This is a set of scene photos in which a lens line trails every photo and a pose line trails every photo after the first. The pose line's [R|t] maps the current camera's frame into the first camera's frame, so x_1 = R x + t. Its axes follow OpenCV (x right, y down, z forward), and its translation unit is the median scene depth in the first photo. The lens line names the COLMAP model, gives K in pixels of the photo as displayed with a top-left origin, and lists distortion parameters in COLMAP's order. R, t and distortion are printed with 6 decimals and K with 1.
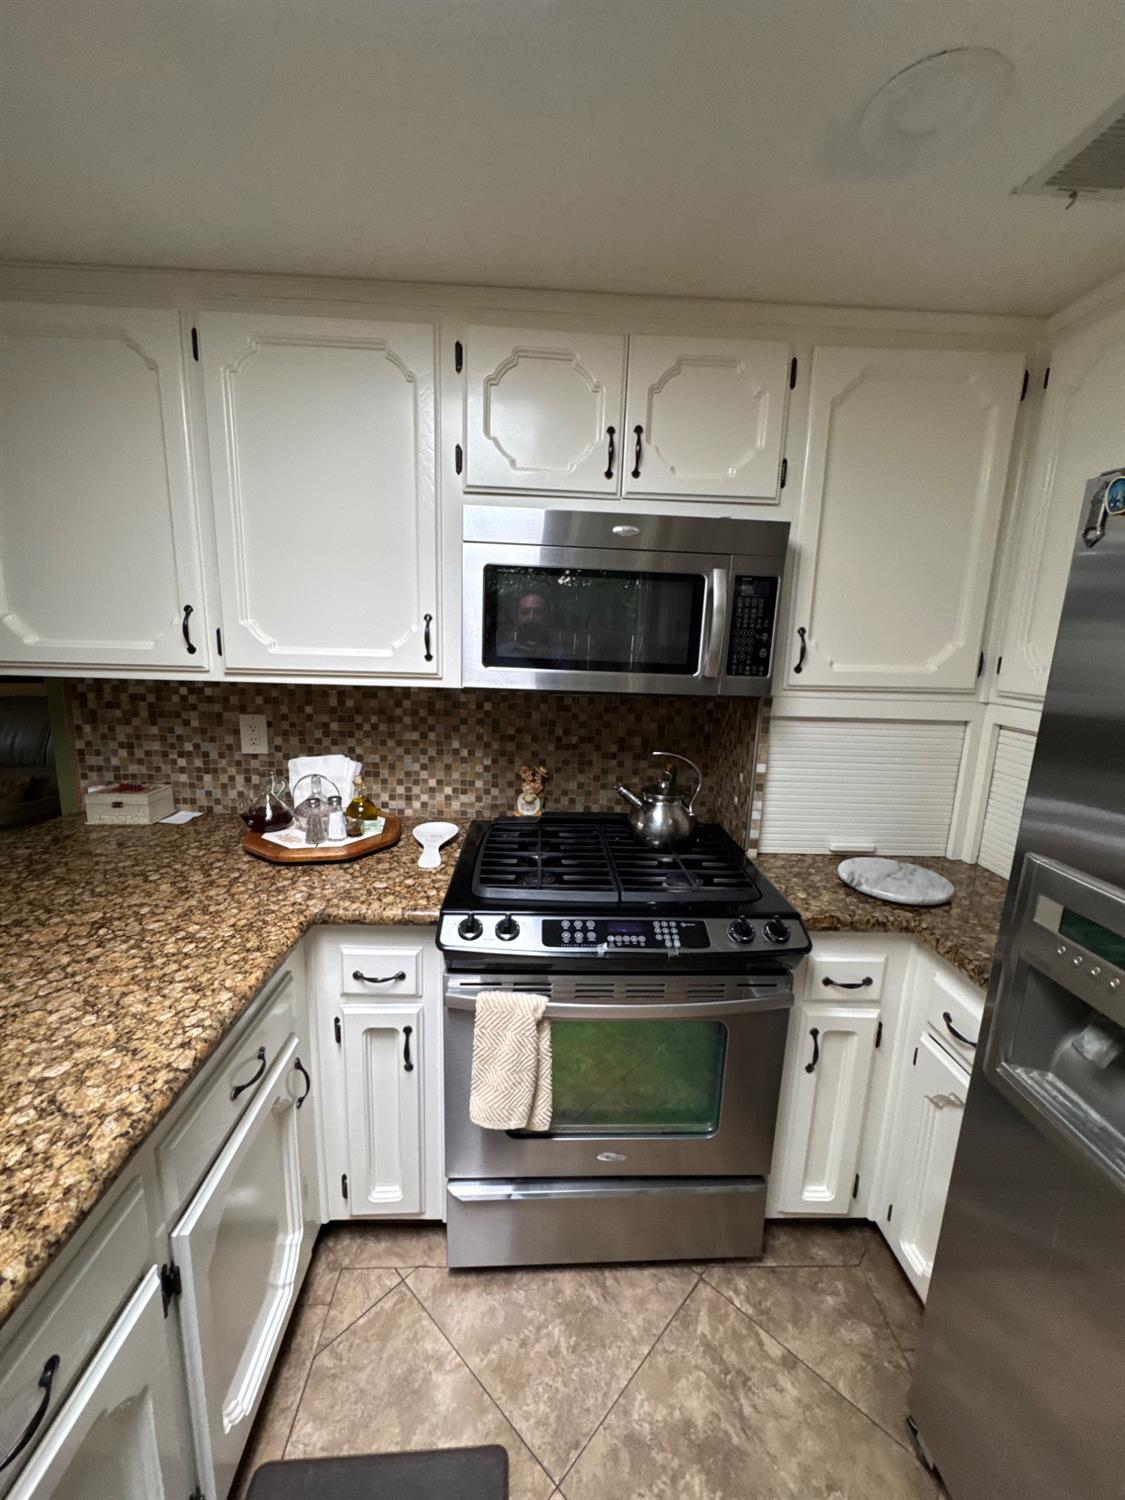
lens RADIAL K [[600.2, 0, 566.7], [0, 600.2, 754.8], [0, 0, 1]] dist [-0.001829, 0.001885]
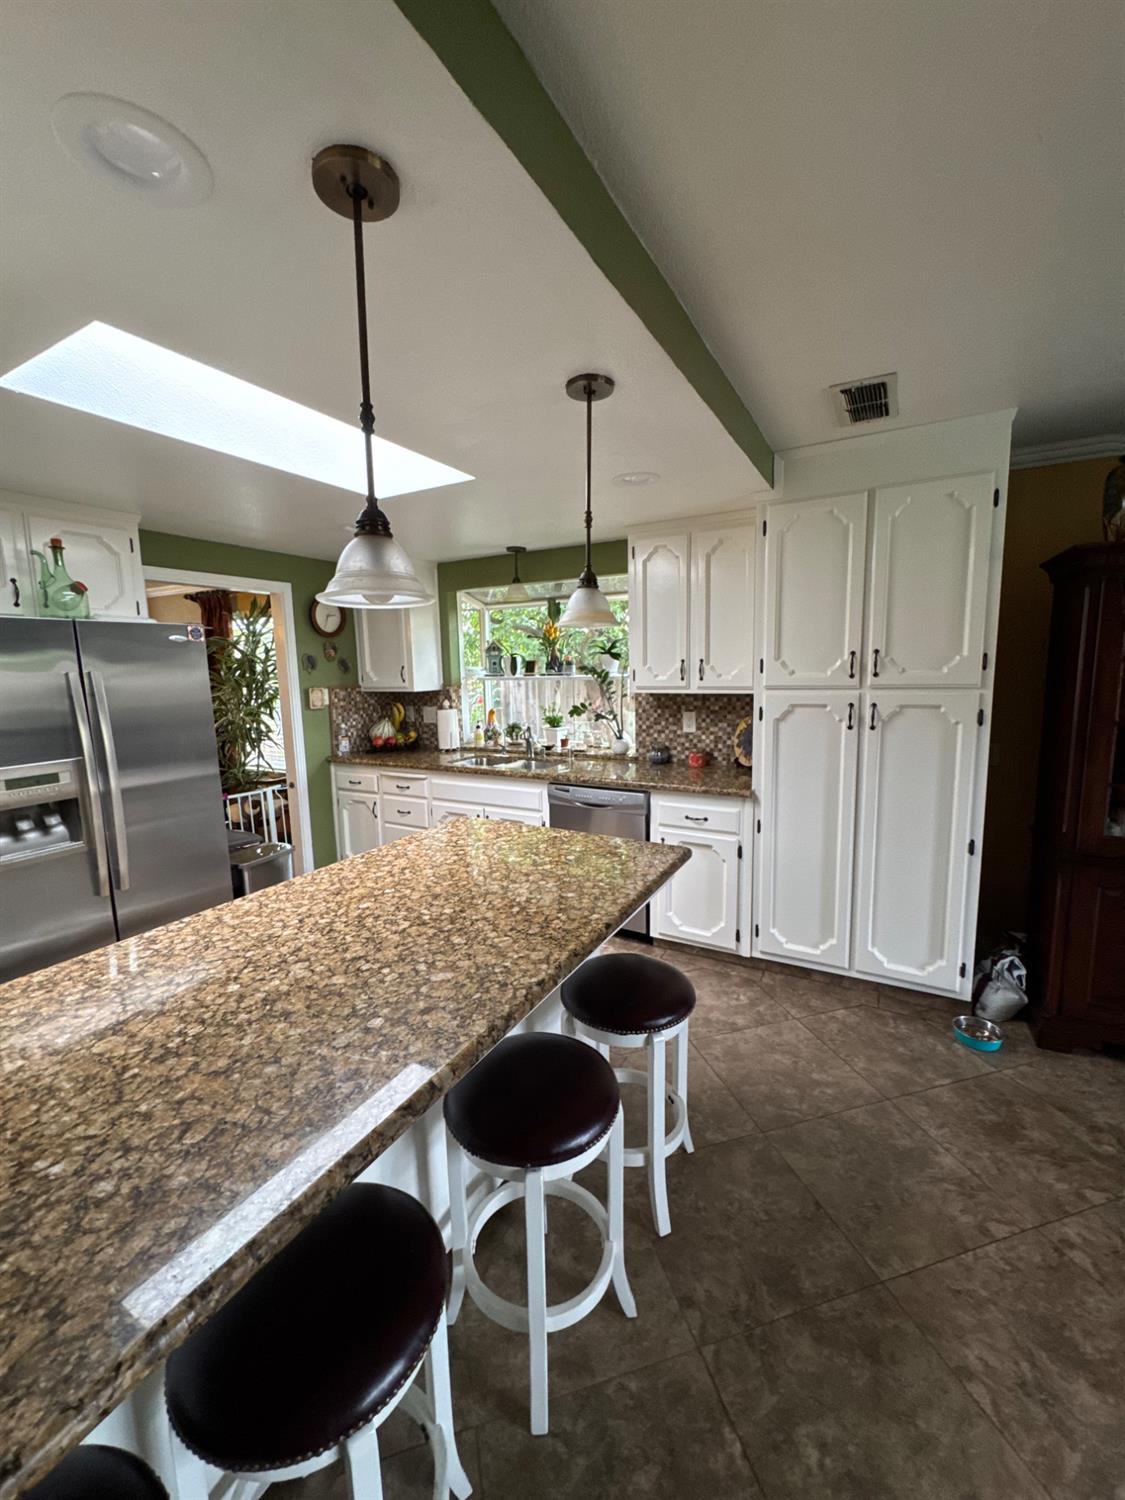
lens RADIAL K [[600.2, 0, 559.1], [0, 600.2, 749.4], [0, 0, 1]] dist [-0.001829, 0.001885]
pose [[-0.851337, -0.090083, 0.516827, -1.133253], [0.097873, 0.940580, 0.325163, -0.212591], [-0.515409, 0.327407, -0.791934, 0.792550]]
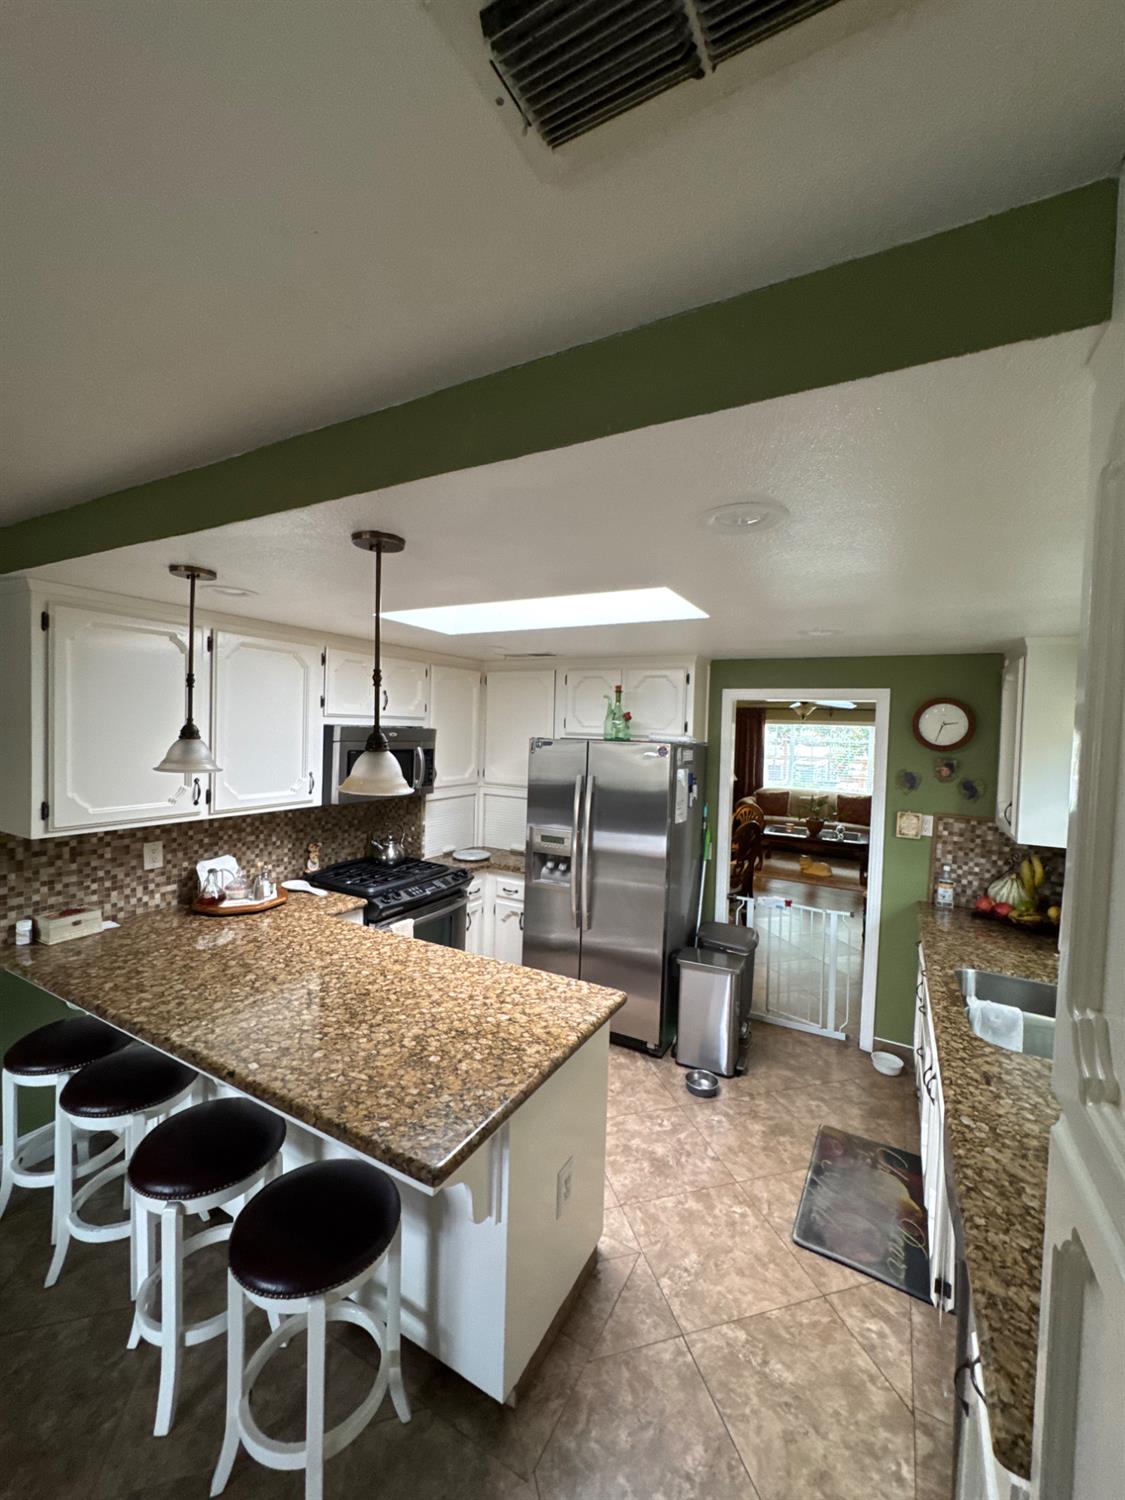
lens RADIAL K [[600.2, 0, 563.5], [0, 600.2, 746.7], [0, 0, 1]] dist [-0.001829, 0.001885]
pose [[0.516596, -0.044279, 0.855084, -1.253752], [0.159768, 0.986107, -0.045460, -0.069468], [-0.841191, 0.160099, 0.516494, -0.666633]]
